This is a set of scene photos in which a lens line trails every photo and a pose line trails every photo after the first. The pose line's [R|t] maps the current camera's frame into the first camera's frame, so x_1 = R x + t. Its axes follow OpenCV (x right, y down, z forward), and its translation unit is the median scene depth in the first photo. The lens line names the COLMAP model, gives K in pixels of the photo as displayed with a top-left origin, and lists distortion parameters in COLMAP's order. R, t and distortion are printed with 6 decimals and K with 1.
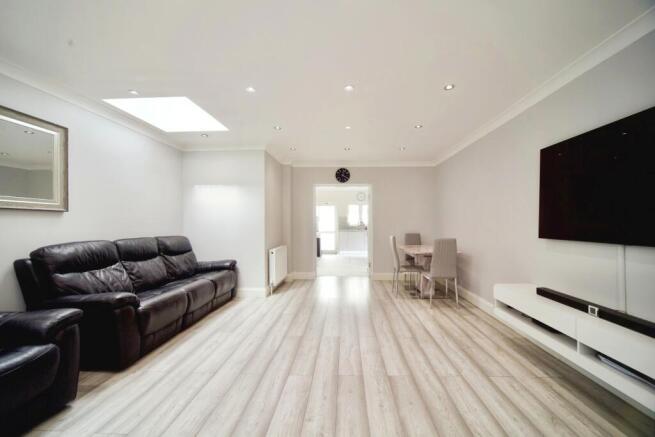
lens RADIAL K [[247.4, 0, 336.7], [0, 247.4, 222.0], [0, 0, 1]] dist [-0.000410, 0.000101]
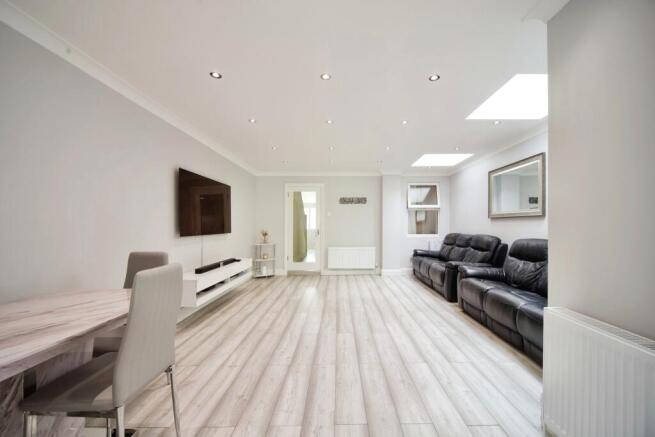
lens RADIAL K [[247.4, 0, 336.7], [0, 247.4, 222.0], [0, 0, 1]] dist [-0.000410, 0.000101]
pose [[-0.999565, 0.000246, -0.029508, 0.041823], [0.000781, 0.999835, -0.018124, 0.011685], [0.029498, -0.018139, -0.999400, 1.985424]]
